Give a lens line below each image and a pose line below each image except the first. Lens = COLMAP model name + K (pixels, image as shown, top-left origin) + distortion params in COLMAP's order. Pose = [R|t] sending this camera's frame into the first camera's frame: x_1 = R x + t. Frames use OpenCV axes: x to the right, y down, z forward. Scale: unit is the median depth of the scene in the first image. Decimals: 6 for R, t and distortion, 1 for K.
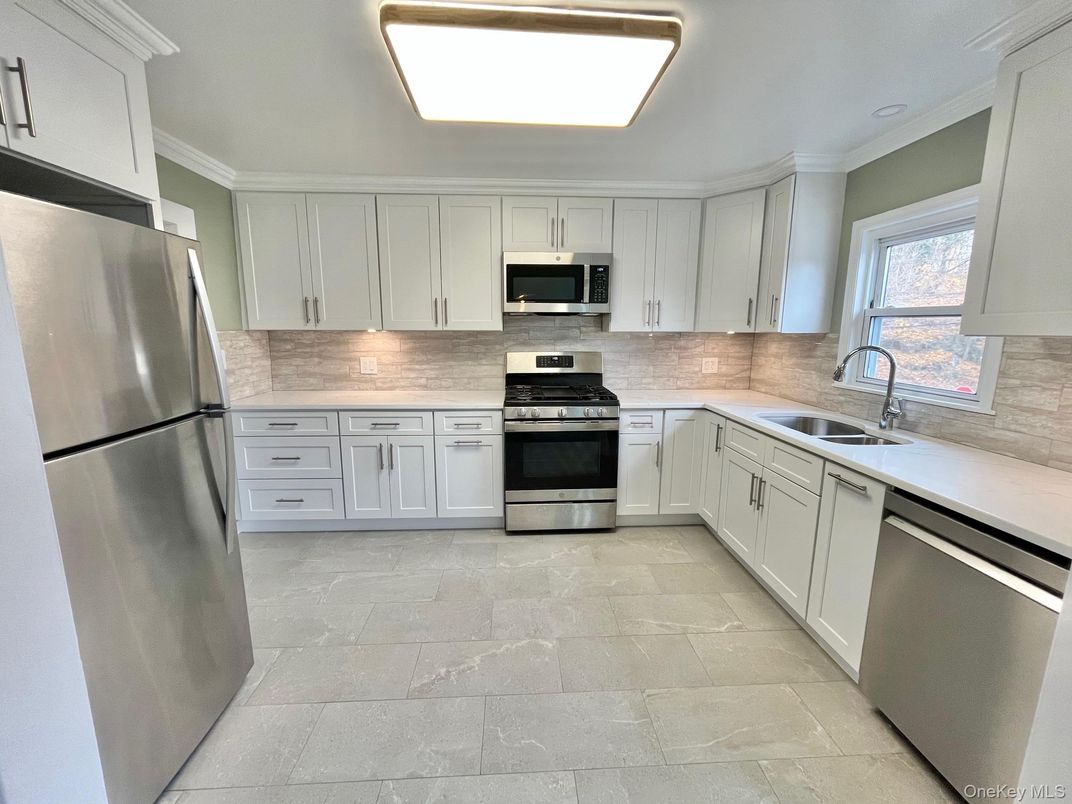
lens RADIAL K [[435.0, 0, 533.5], [0, 435.0, 400.7], [0, 0, 1]] dist [0.000902, 0.000119]
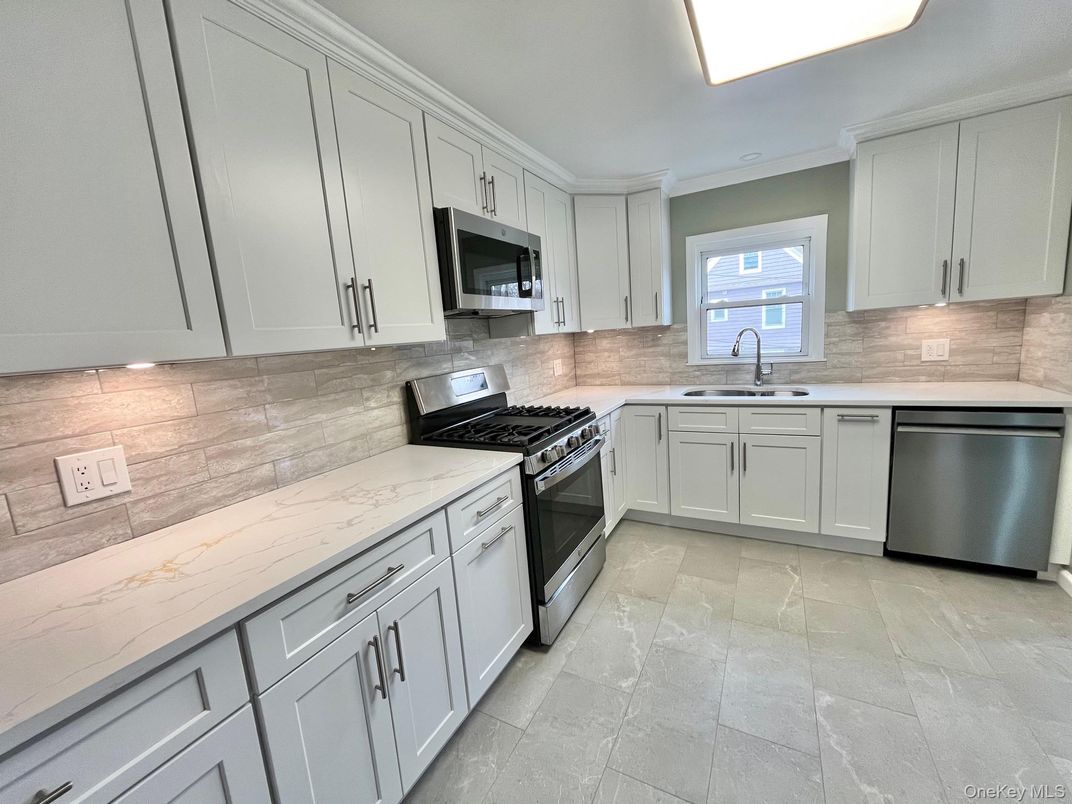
lens RADIAL K [[435.0, 0, 538.0], [0, 435.0, 401.1], [0, 0, 1]] dist [0.000902, 0.000119]
pose [[0.513340, -0.171340, 0.840907, -0.572783], [0.215056, 0.974285, 0.067234, -0.102617], [-0.830802, 0.146328, 0.536987, 0.646326]]
